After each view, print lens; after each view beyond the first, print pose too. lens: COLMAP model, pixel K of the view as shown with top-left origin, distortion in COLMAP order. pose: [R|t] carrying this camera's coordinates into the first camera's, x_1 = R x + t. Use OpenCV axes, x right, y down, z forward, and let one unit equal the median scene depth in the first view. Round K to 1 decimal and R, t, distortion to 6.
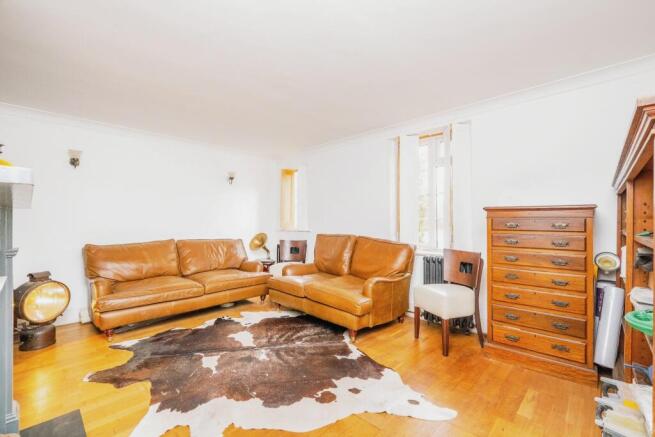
lens RADIAL K [[290.8, 0, 327.7], [0, 290.8, 219.4], [0, 0, 1]] dist [-0.000447, 0.000043]
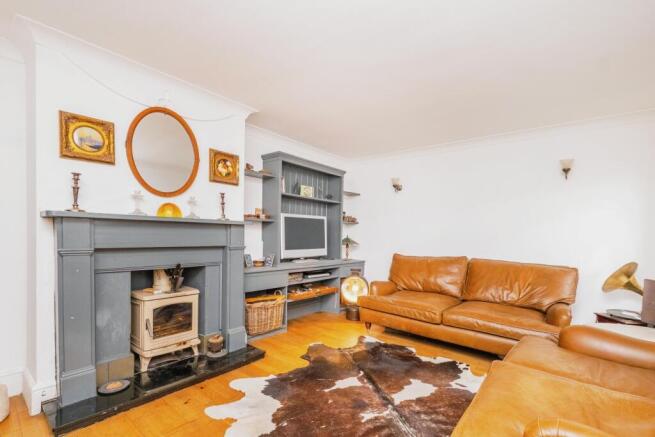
lens RADIAL K [[290.8, 0, 334.1], [0, 290.8, 237.0], [0, 0, 1]] dist [-0.000447, 0.000043]
pose [[0.062295, 0.005975, -0.998040, 0.430701], [-0.013443, 0.999896, 0.005147, 0.012080], [0.997967, 0.013096, 0.062369, 0.728931]]
